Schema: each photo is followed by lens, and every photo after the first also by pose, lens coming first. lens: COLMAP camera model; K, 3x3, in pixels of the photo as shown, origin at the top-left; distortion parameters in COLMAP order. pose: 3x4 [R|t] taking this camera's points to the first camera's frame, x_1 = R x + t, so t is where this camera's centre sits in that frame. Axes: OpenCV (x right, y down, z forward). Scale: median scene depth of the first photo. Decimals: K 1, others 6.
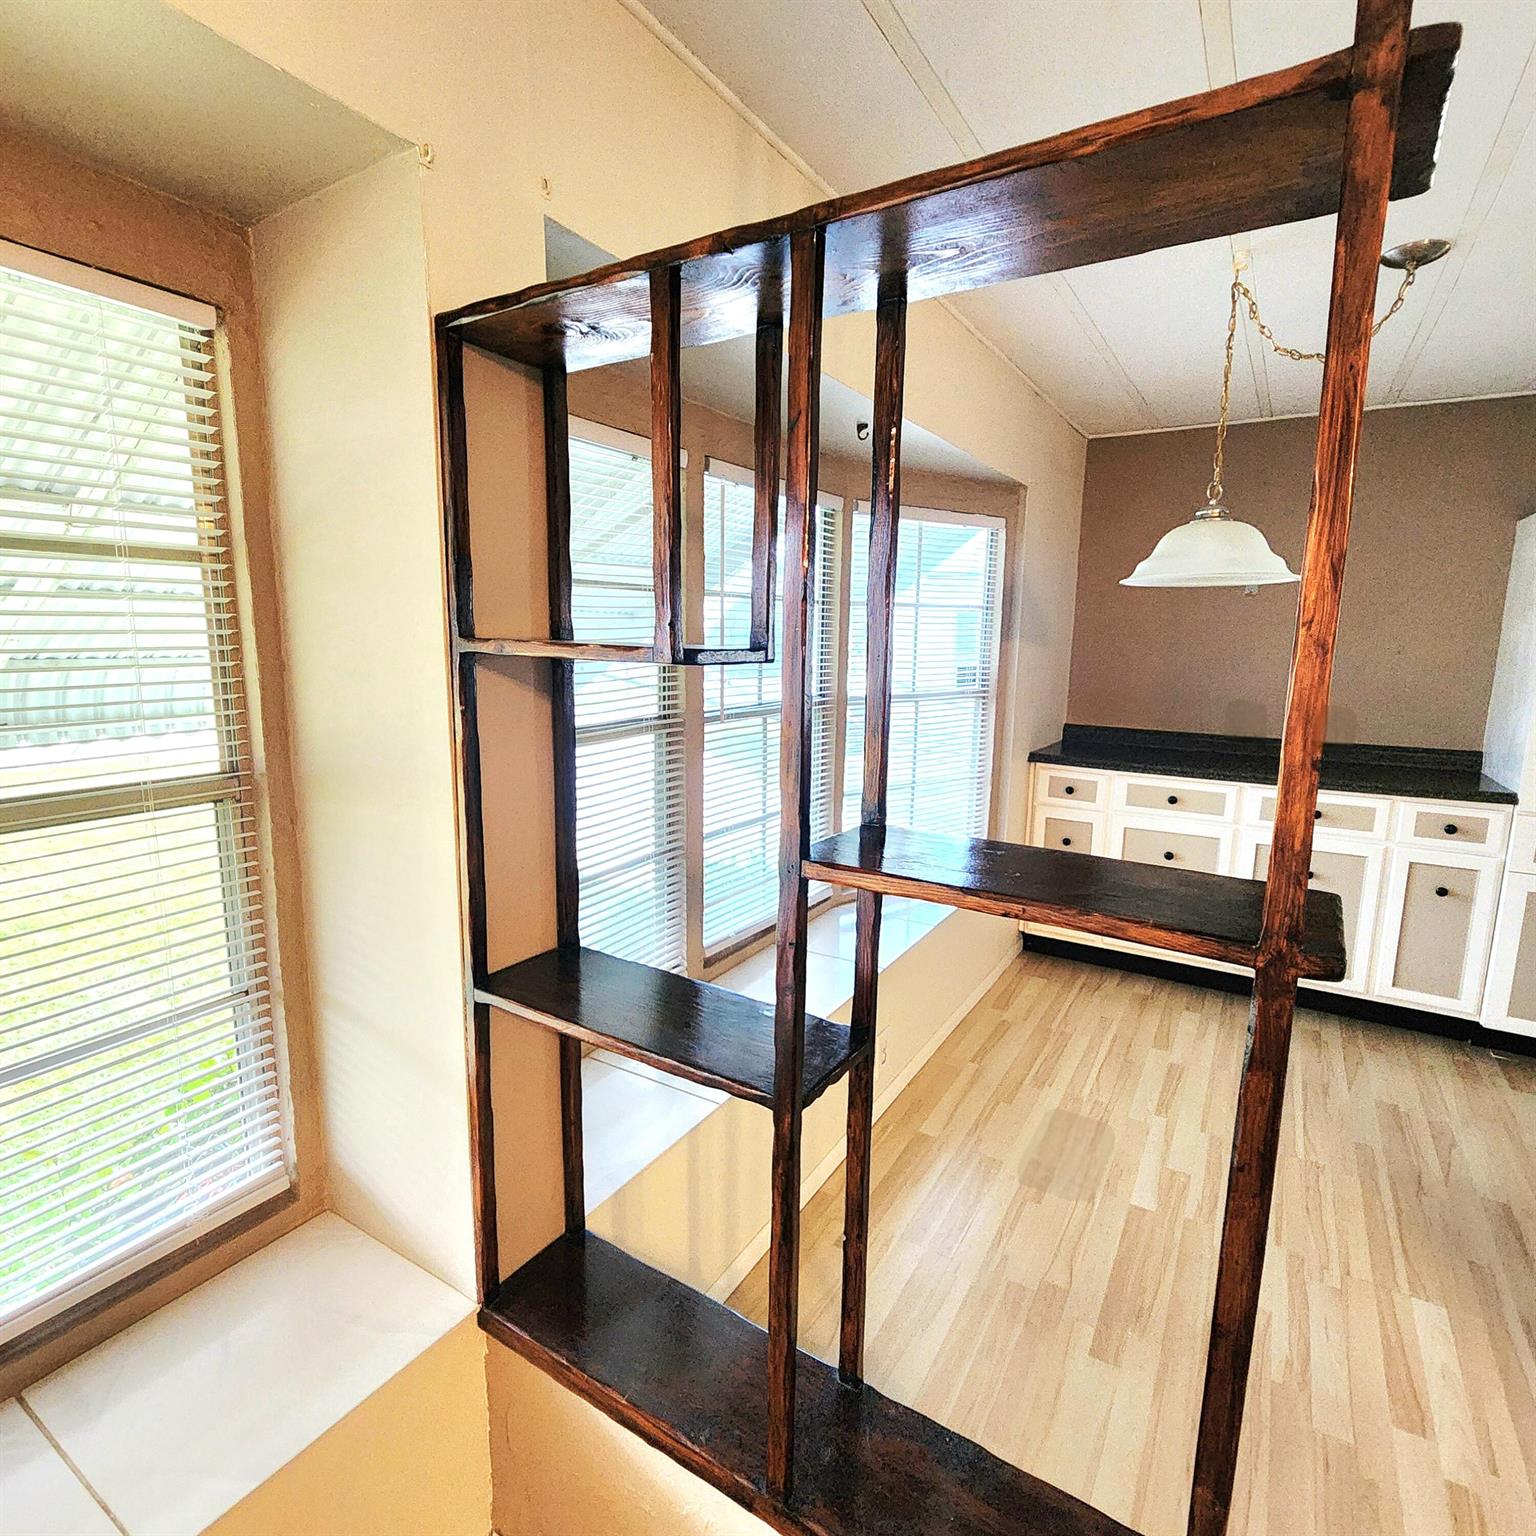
lens RADIAL K [[842.8, 0, 762.4], [0, 842.8, 774.3], [0, 0, 1]] dist [-0.005145, -0.000924]
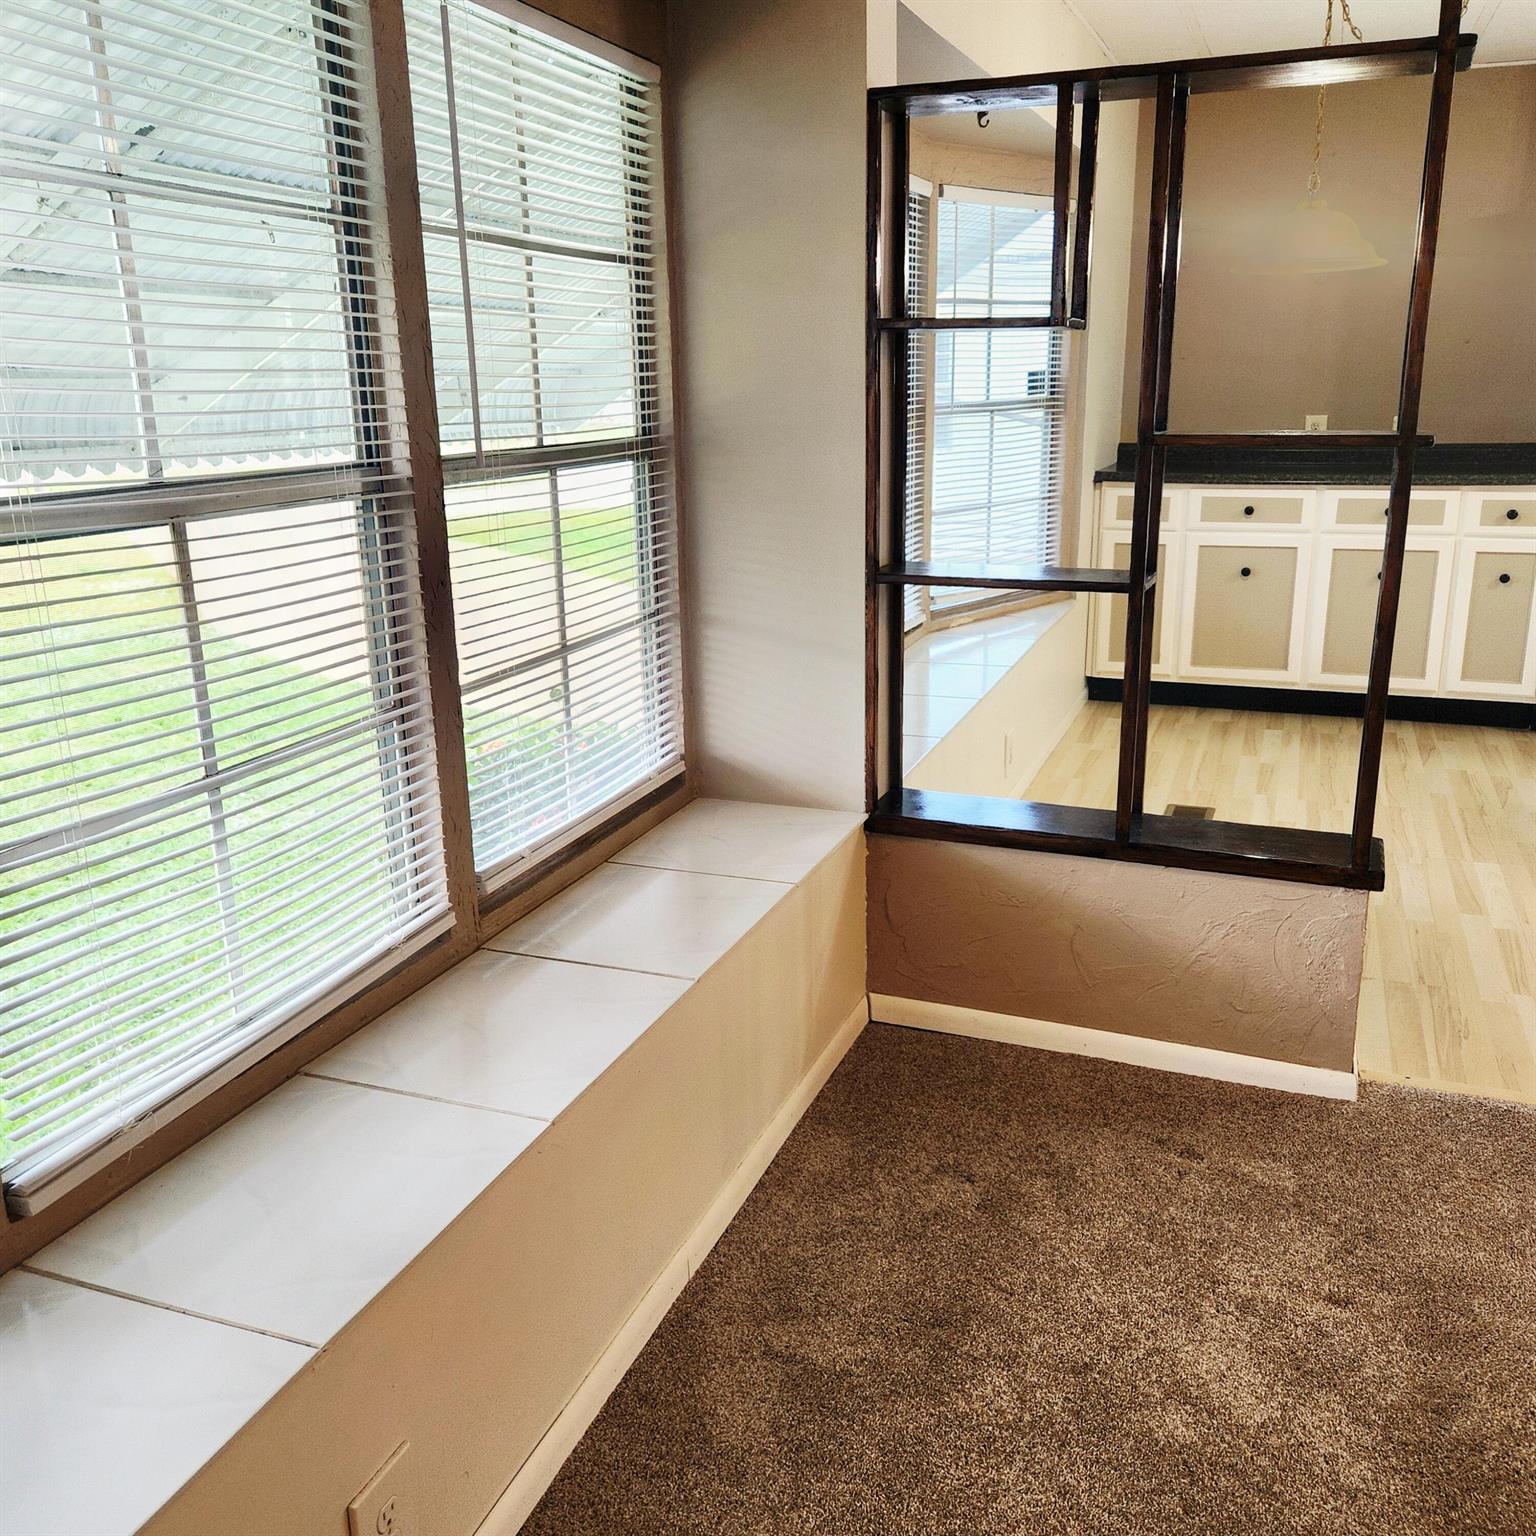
lens RADIAL K [[1398.6, 0, 792.7], [0, 1398.6, 766.4], [0, 0, 1]] dist [0.054632, -0.010491]
pose [[0.978614, -0.080761, 0.189191, -0.384991], [0.059580, 0.991566, 0.115094, 0.119427], [-0.196890, -0.101361, 0.975172, -0.535146]]
